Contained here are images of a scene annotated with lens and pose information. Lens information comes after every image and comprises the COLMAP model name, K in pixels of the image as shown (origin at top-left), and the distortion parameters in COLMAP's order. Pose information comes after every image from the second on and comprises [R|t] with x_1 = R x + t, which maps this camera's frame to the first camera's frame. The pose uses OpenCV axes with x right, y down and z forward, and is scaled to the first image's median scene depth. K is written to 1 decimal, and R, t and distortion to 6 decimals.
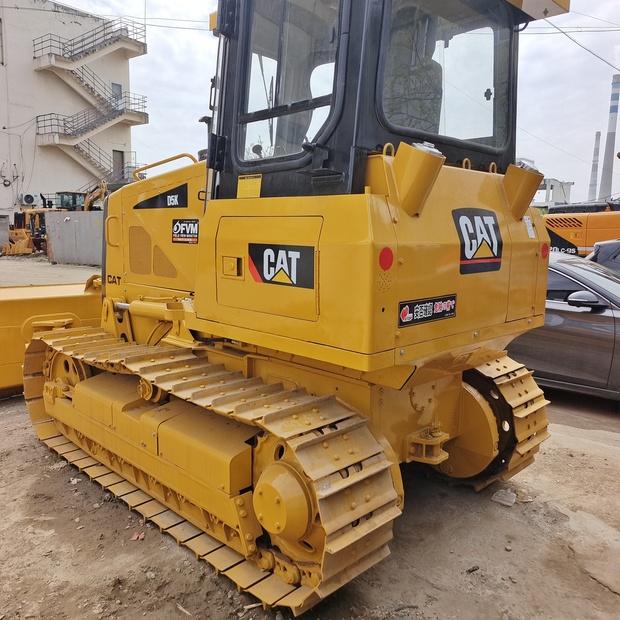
lens RADIAL K [[562.4, 0, 318.4], [0, 562.4, 310.4], [0, 0, 1]] dist [0.030924, 0.030437]
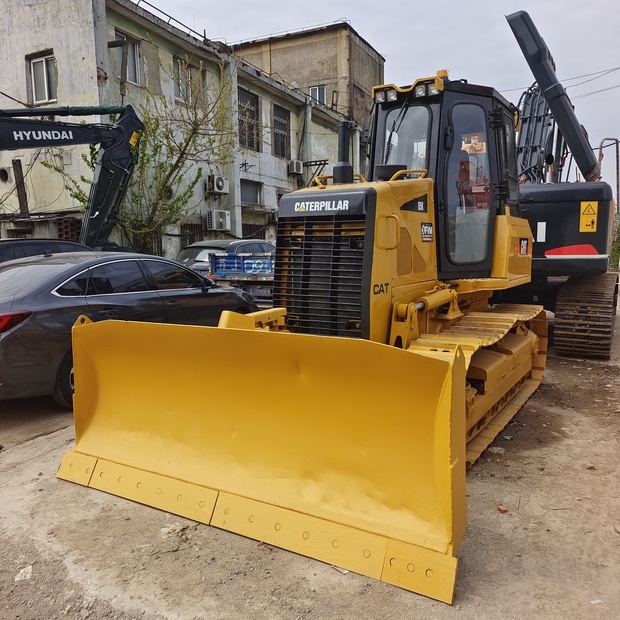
lens RADIAL K [[562.4, 0, 318.4], [0, 562.4, 310.4], [0, 0, 1]] dist [0.030924, 0.030437]
pose [[-0.243533, -0.123922, 0.961943, -1.376504], [0.139072, 0.977093, 0.161082, -0.204031], [-0.959870, 0.173008, -0.220721, 1.520004]]
